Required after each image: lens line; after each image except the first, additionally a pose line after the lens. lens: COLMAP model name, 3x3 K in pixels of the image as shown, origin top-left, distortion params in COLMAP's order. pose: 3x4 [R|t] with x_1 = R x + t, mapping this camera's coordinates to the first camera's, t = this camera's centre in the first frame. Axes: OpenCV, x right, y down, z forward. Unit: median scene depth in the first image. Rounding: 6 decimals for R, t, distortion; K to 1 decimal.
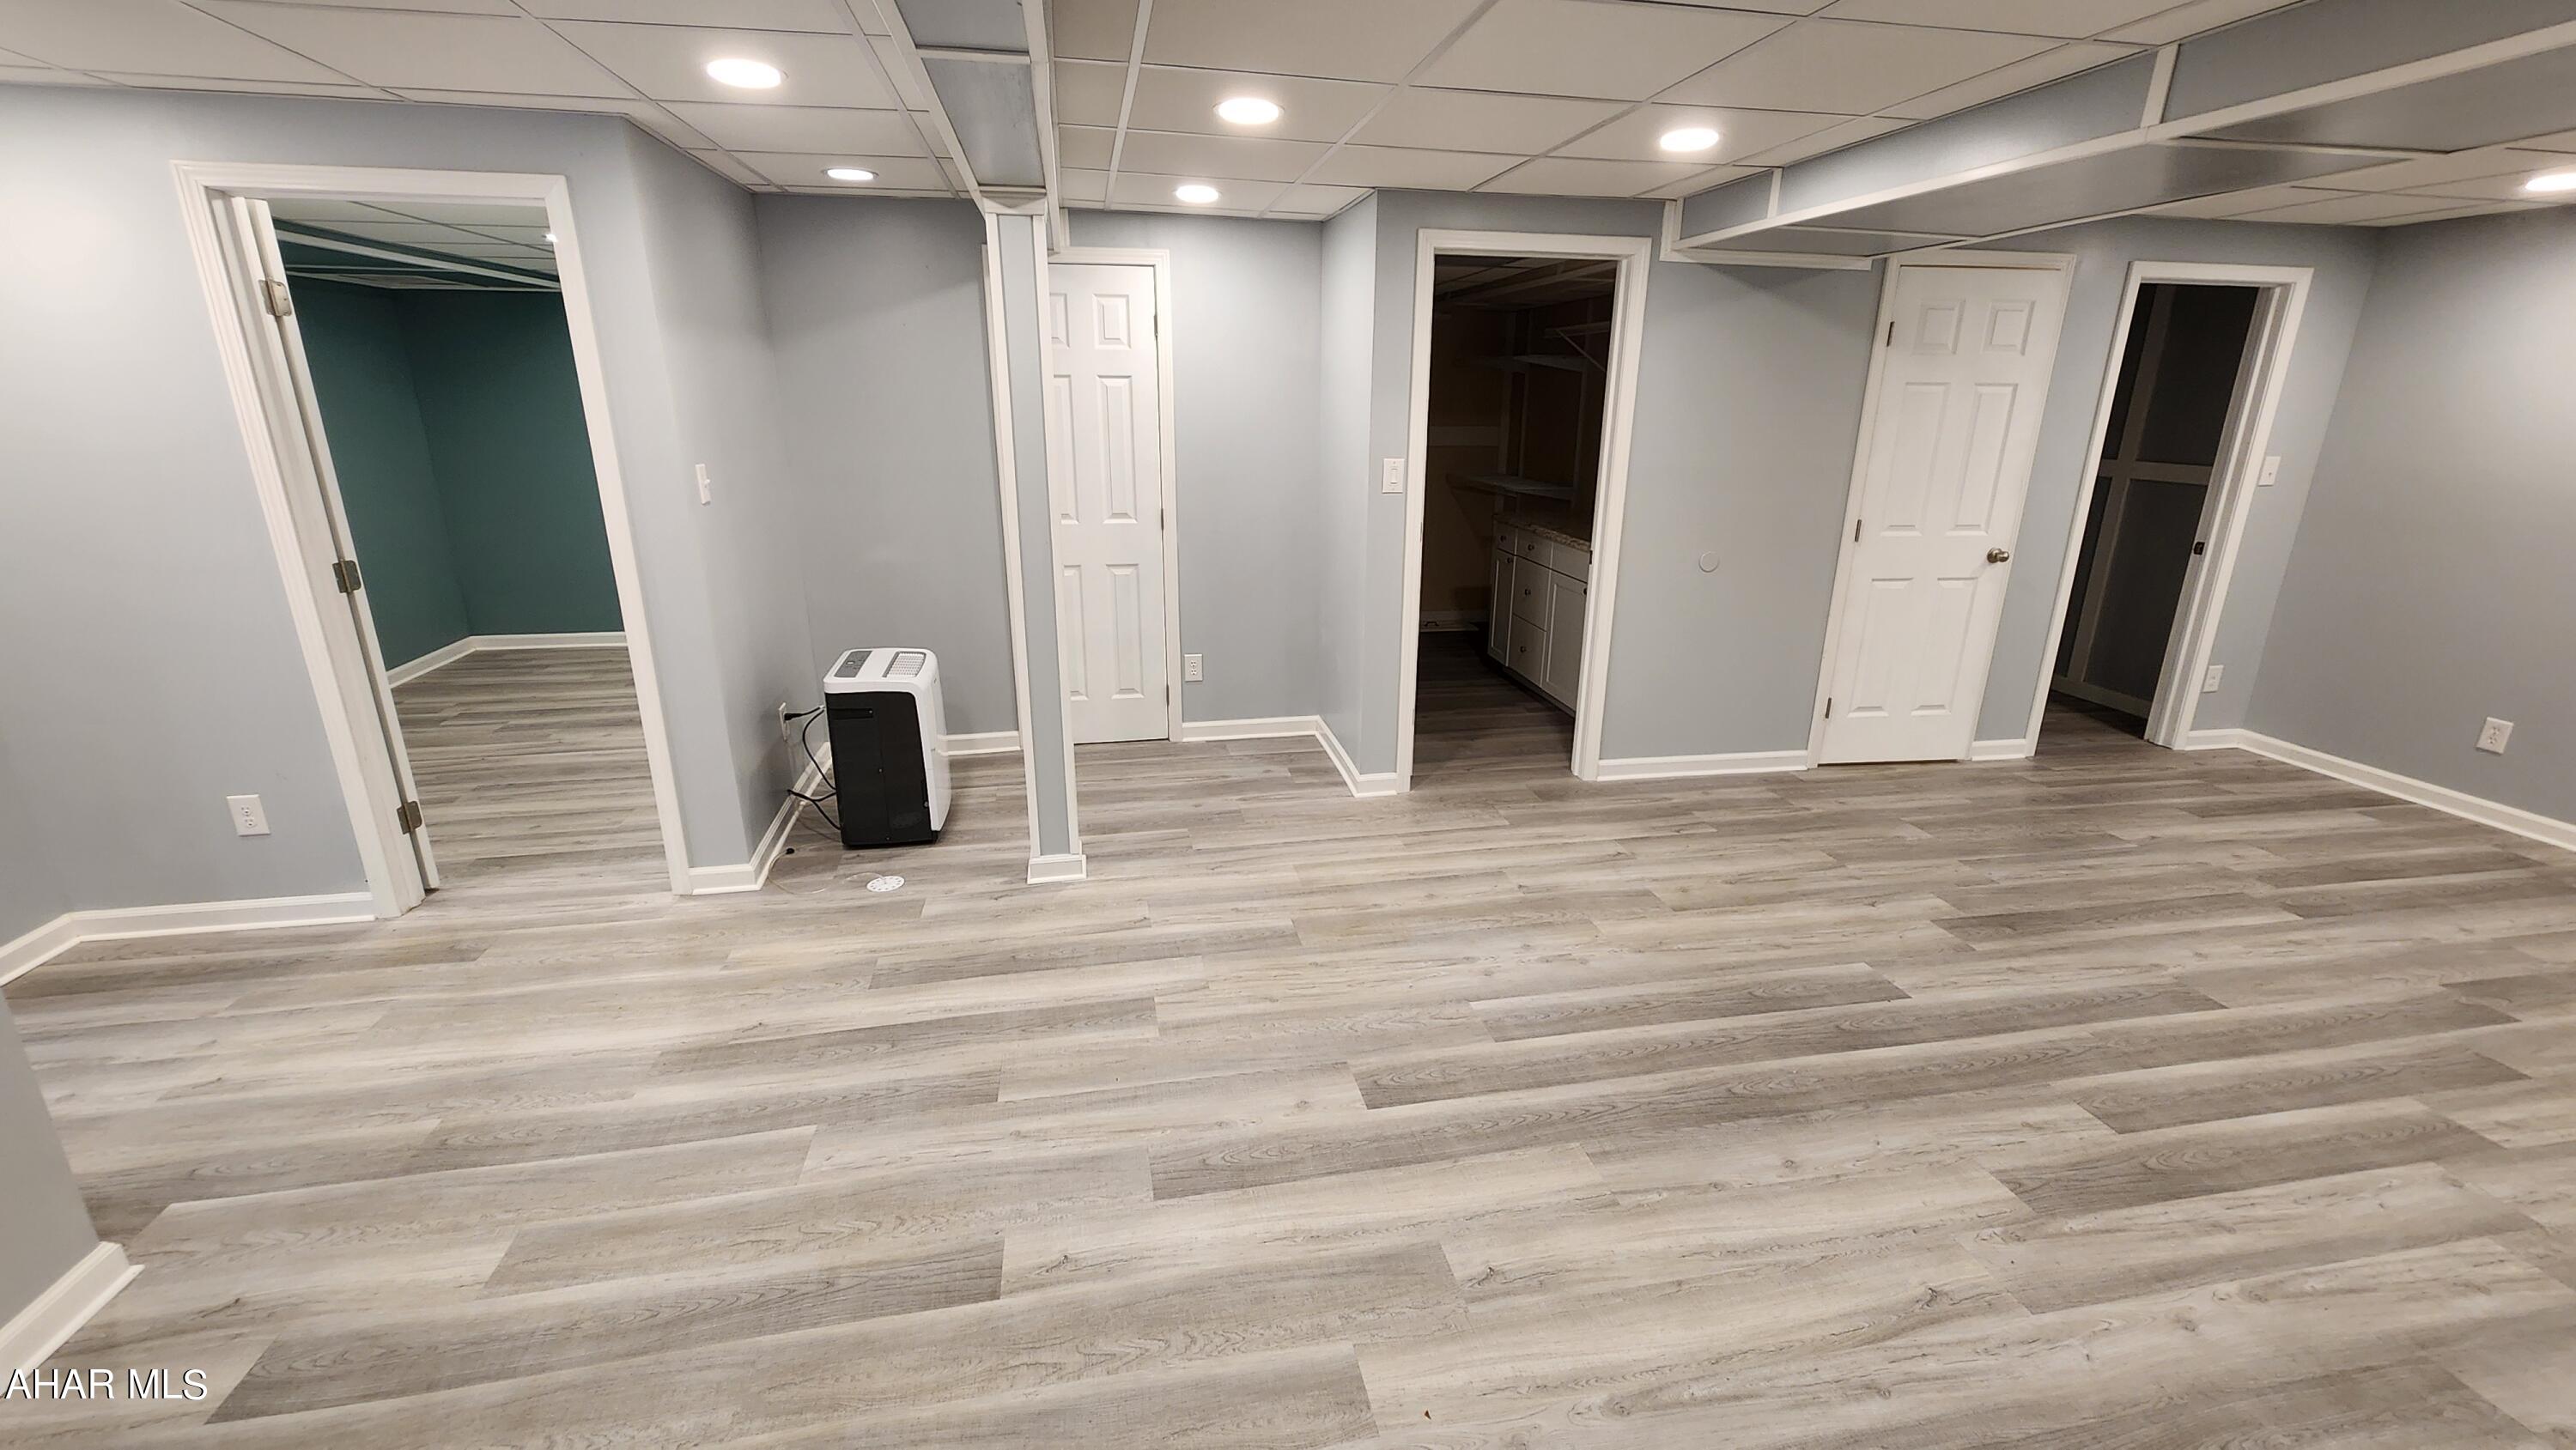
lens RADIAL K [[1057.3, 0, 1294.7], [0, 1057.3, 713.0], [0, 0, 1]] dist [0.003543, -0.000307]
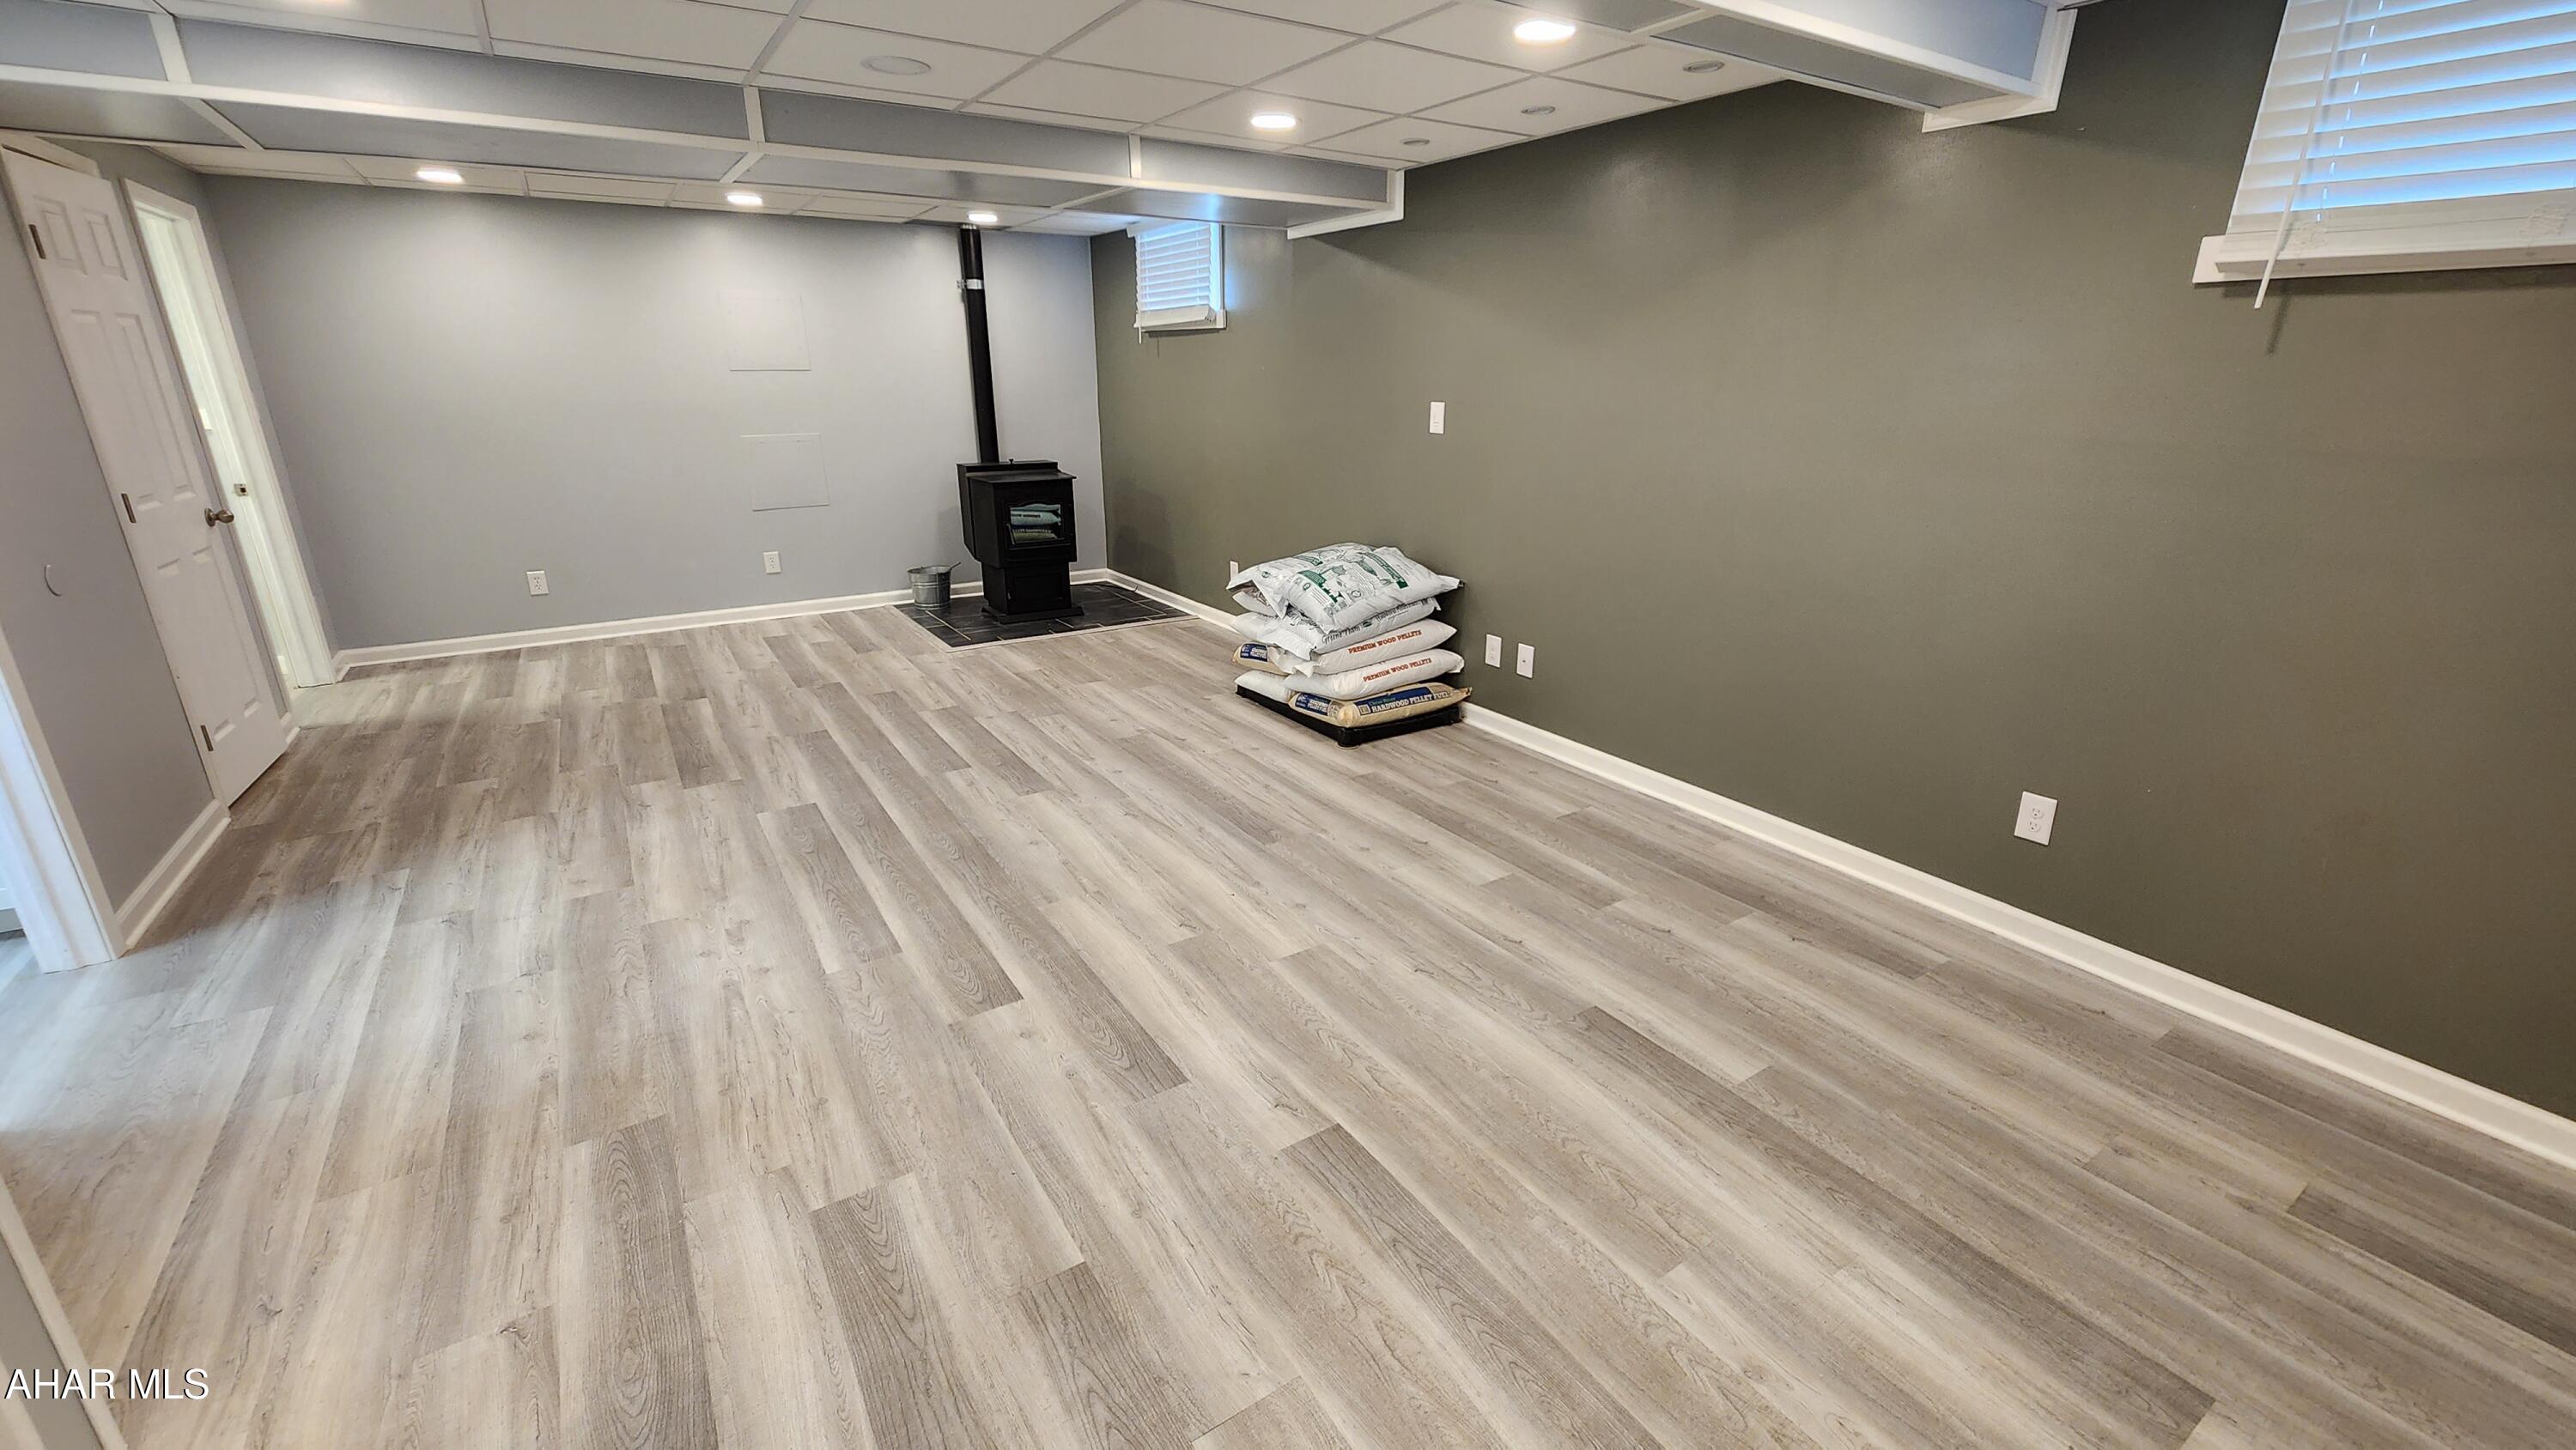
lens RADIAL K [[1052.9, 0, 1299.3], [0, 1052.9, 719.2], [0, 0, 1]] dist [-0.003296, -0.000206]
pose [[-0.376119, -0.309342, 0.873408, -0.803808], [0.262415, 0.868467, 0.420598, -0.225884], [-0.888635, 0.387391, -0.245471, 0.823054]]
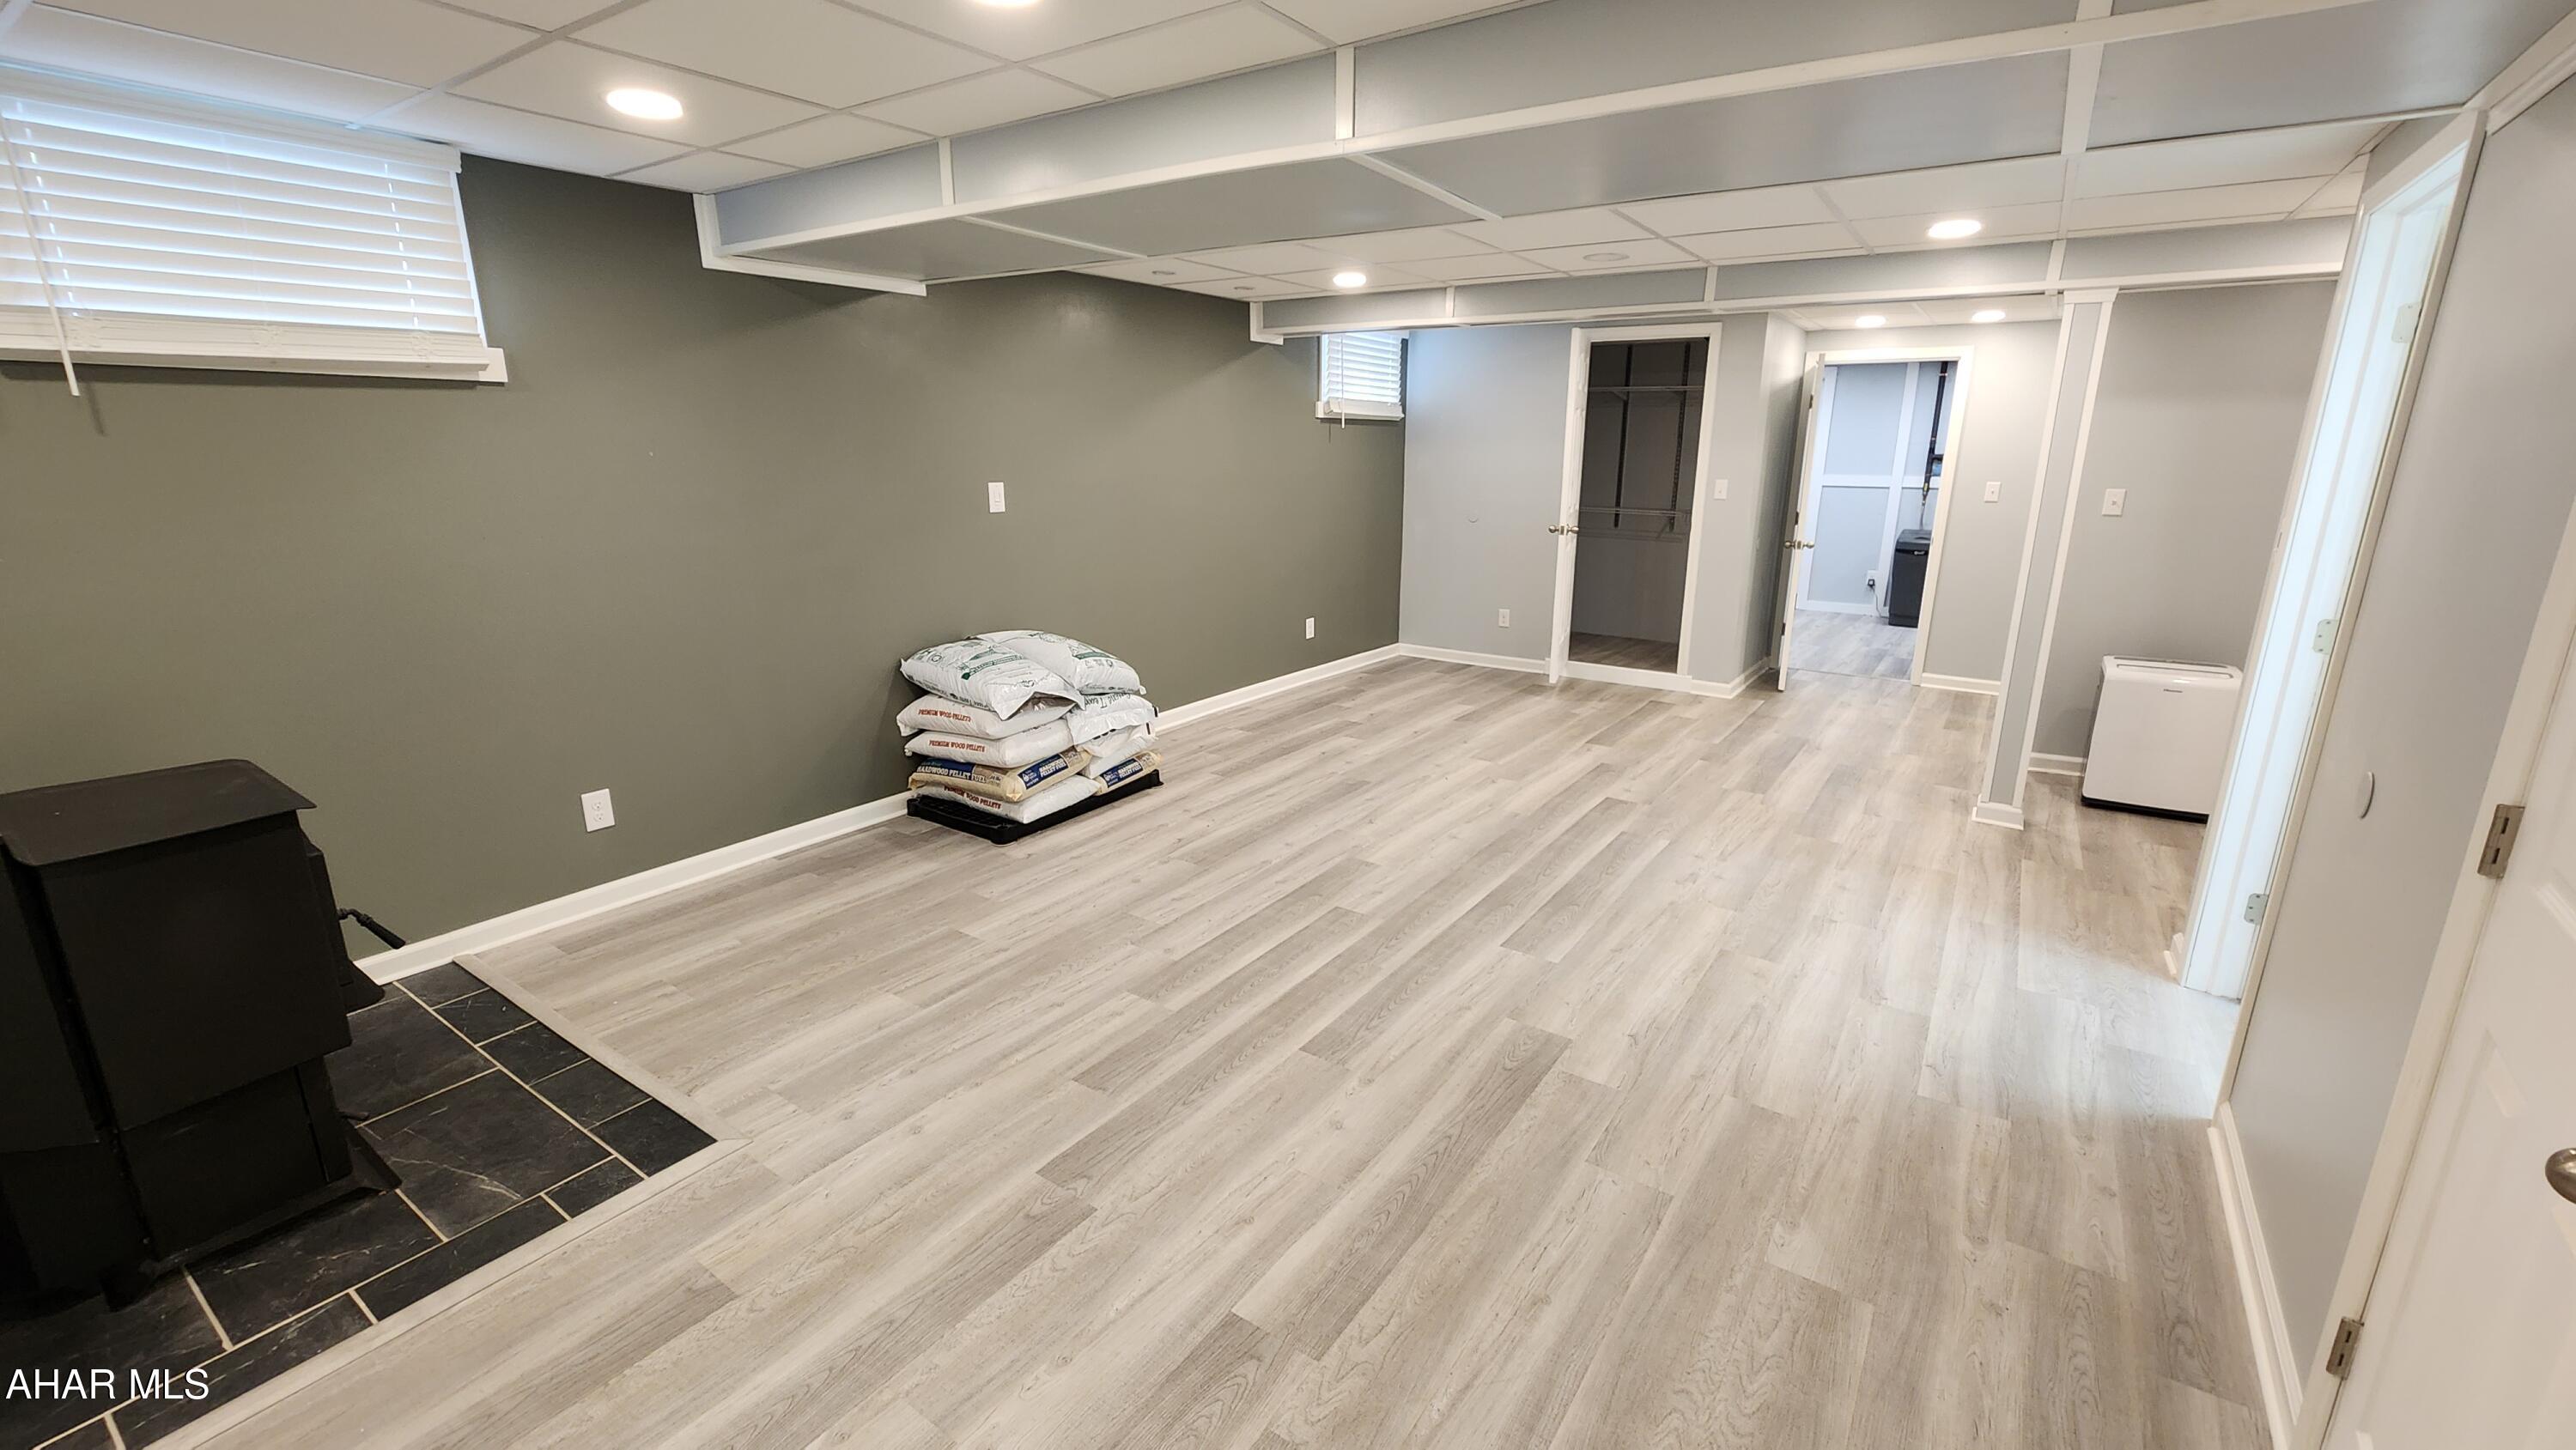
lens RADIAL K [[1057.3, 0, 1294.7], [0, 1057.3, 713.0], [0, 0, 1]] dist [0.003543, -0.000307]
pose [[-0.717947, 0.156102, -0.678369, 1.613880], [-0.217555, 0.875394, 0.431688, -0.429655], [0.661228, 0.457512, -0.594525, 1.552474]]
